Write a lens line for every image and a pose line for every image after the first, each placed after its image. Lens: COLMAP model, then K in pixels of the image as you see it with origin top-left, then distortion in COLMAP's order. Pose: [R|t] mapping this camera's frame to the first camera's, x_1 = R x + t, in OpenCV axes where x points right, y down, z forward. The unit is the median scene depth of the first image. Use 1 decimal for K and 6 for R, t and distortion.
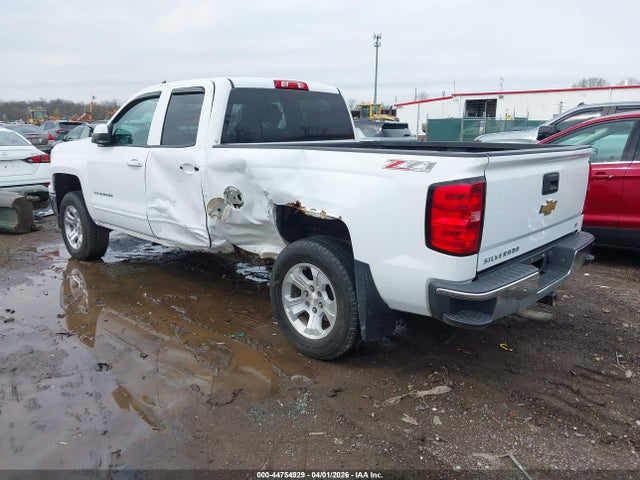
lens RADIAL K [[473.6, 0, 320.0], [0, 473.6, 240.0], [0, 0, 1]] dist [0.119804, -0.152964]
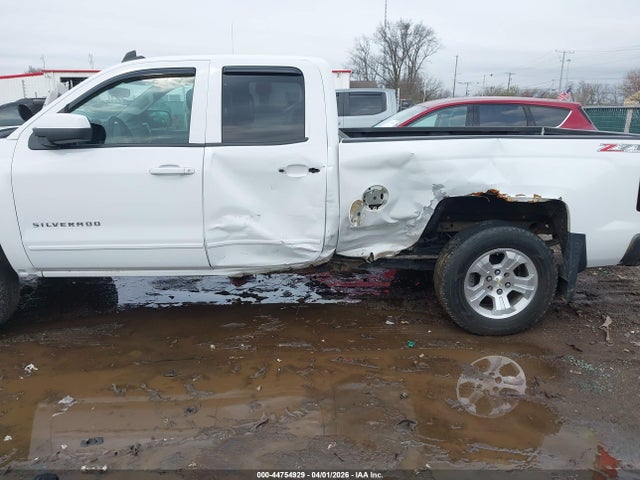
lens RADIAL K [[473.6, 0, 320.0], [0, 473.6, 240.0], [0, 0, 1]] dist [0.119804, -0.152964]
pose [[0.719541, -0.181874, 0.670211, -0.979929], [0.157046, 0.982710, 0.098071, -0.129699], [-0.676459, 0.034688, 0.735663, 0.476671]]
